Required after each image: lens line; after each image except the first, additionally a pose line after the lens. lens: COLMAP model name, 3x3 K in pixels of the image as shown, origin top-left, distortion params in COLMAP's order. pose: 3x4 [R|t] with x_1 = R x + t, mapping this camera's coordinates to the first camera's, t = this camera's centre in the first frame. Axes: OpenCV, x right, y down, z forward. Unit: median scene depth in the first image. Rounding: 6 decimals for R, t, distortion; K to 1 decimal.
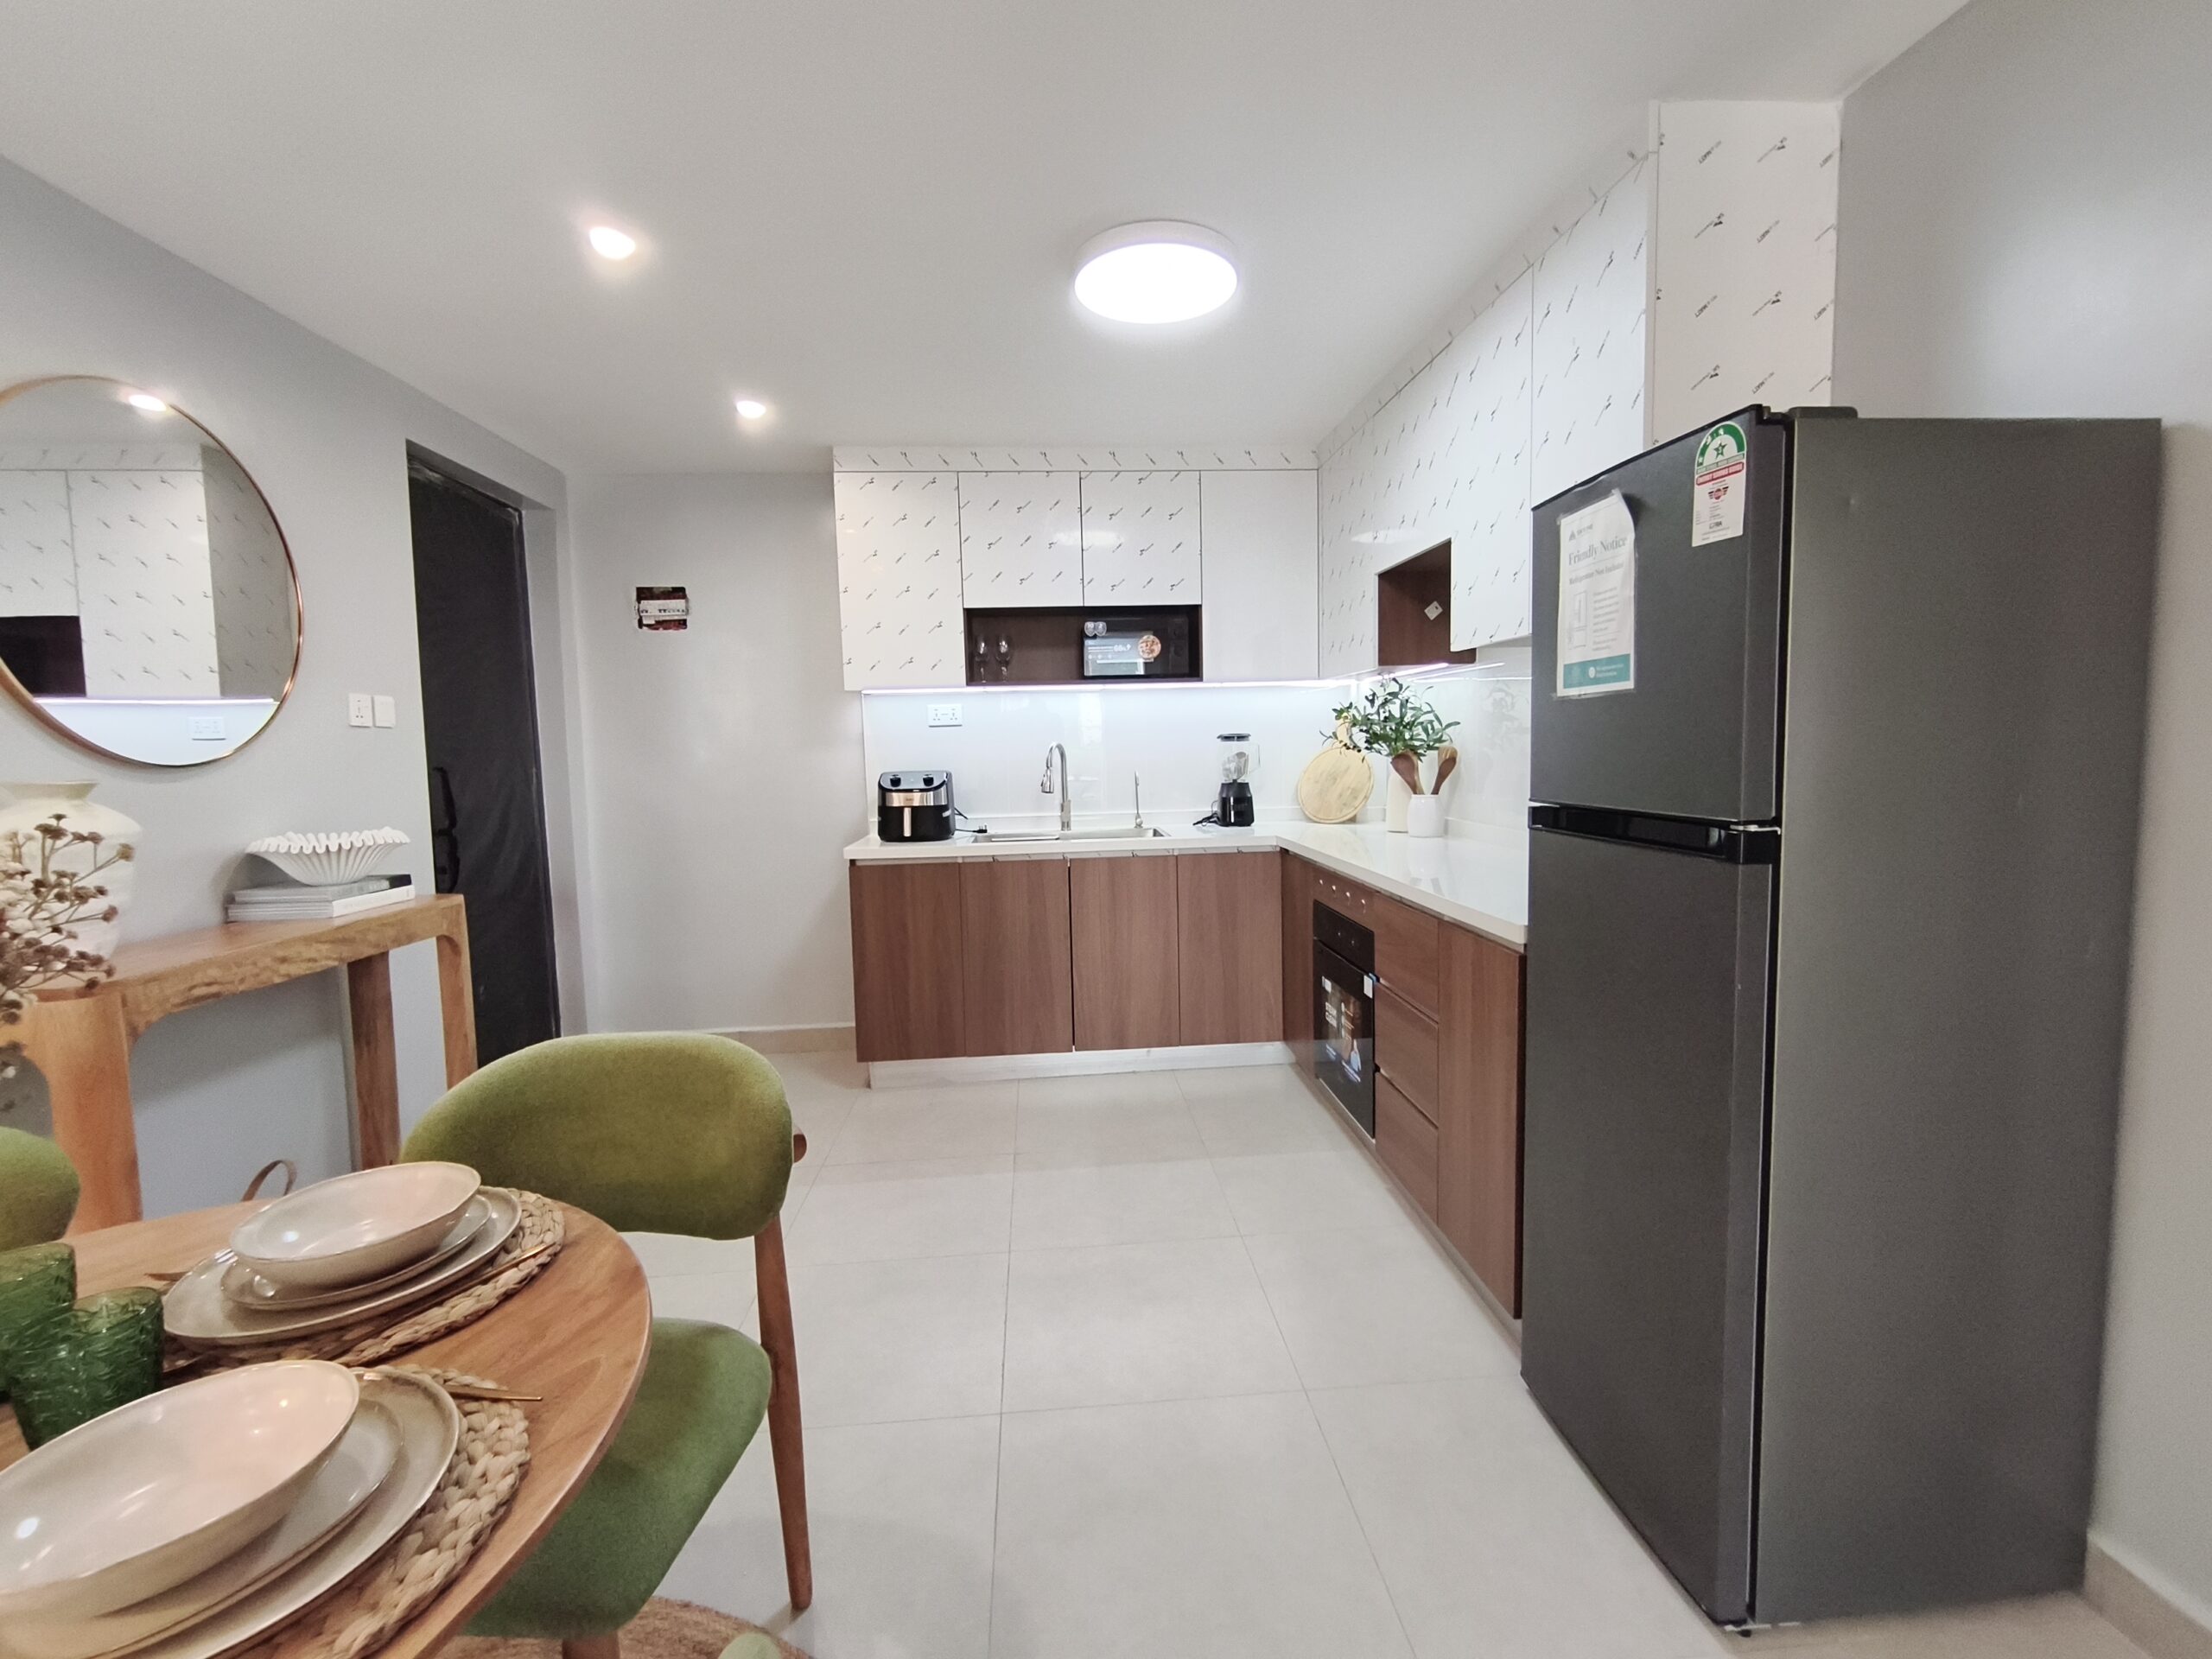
lens RADIAL K [[974.9, 0, 1109.7], [0, 974.9, 822.0], [0, 0, 1]] dist [0.001442, -0.000112]
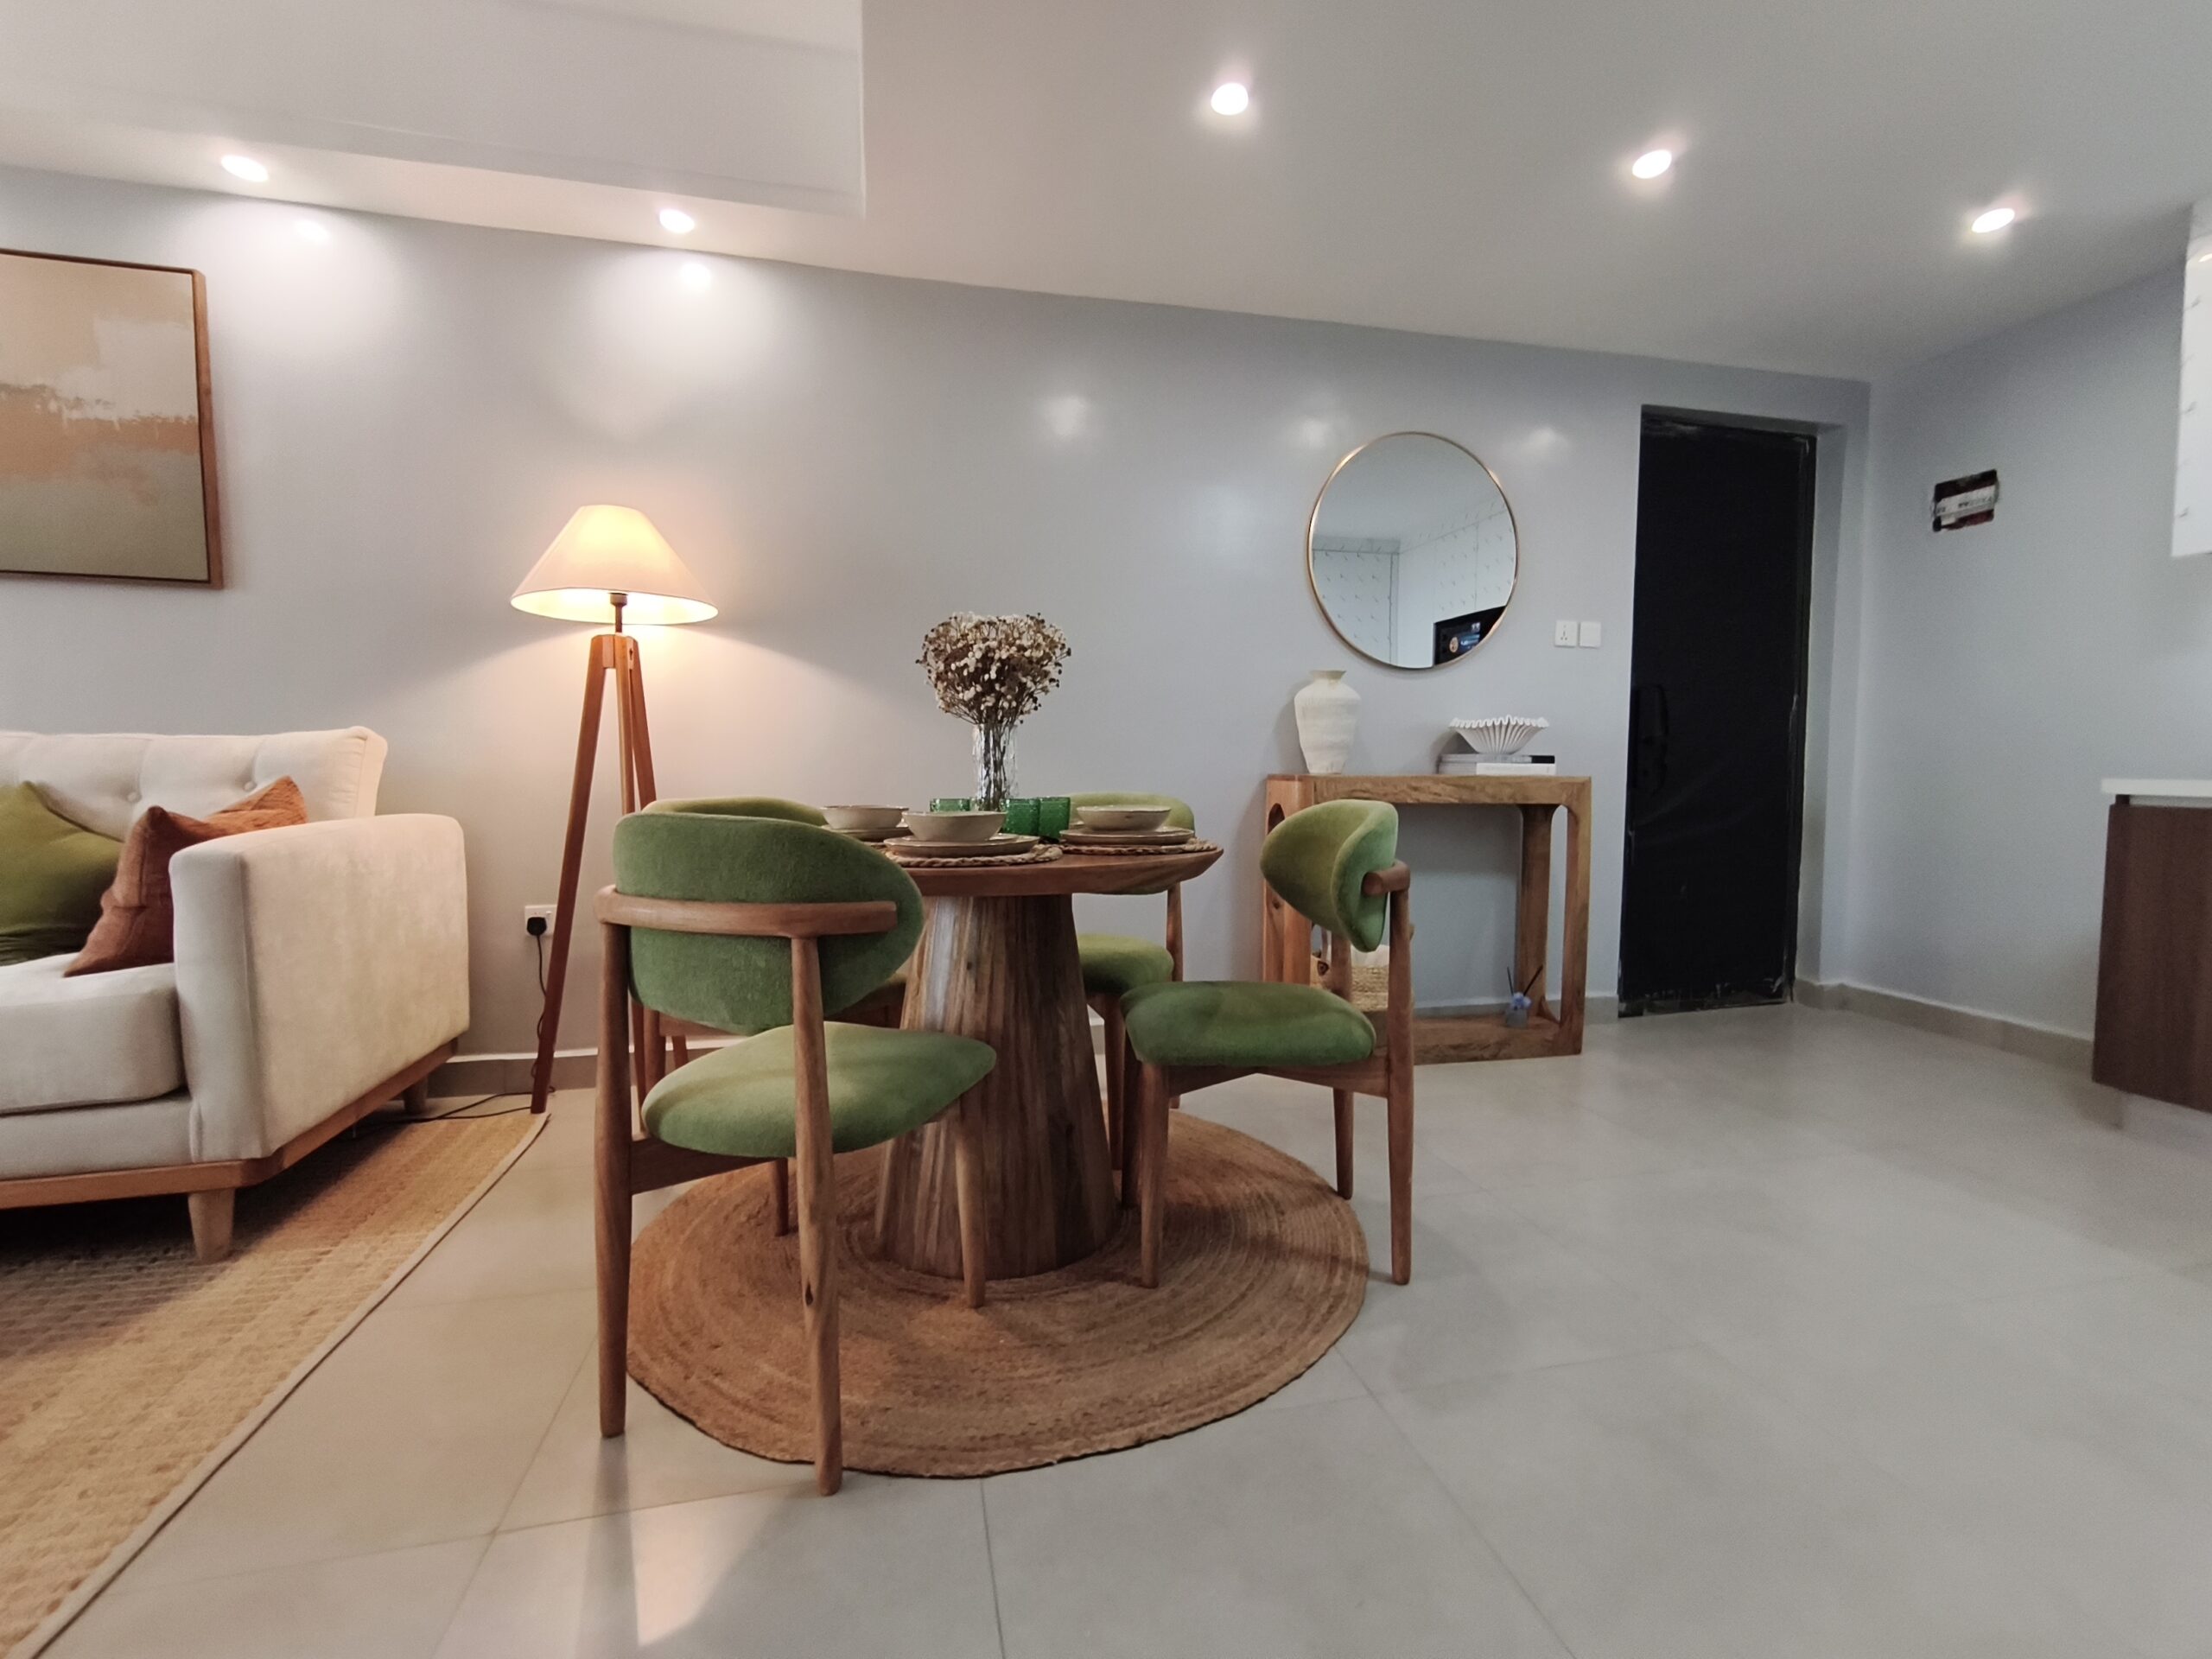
lens RADIAL K [[977.5, 0, 1106.0], [0, 977.5, 829.5], [0, 0, 1]] dist [-0.016881, 0.008101]
pose [[0.148869, 0.089276, -0.984819, 0.309187], [-0.086343, 0.993286, 0.076992, 0.069237], [0.985080, 0.073570, 0.155578, 0.159748]]
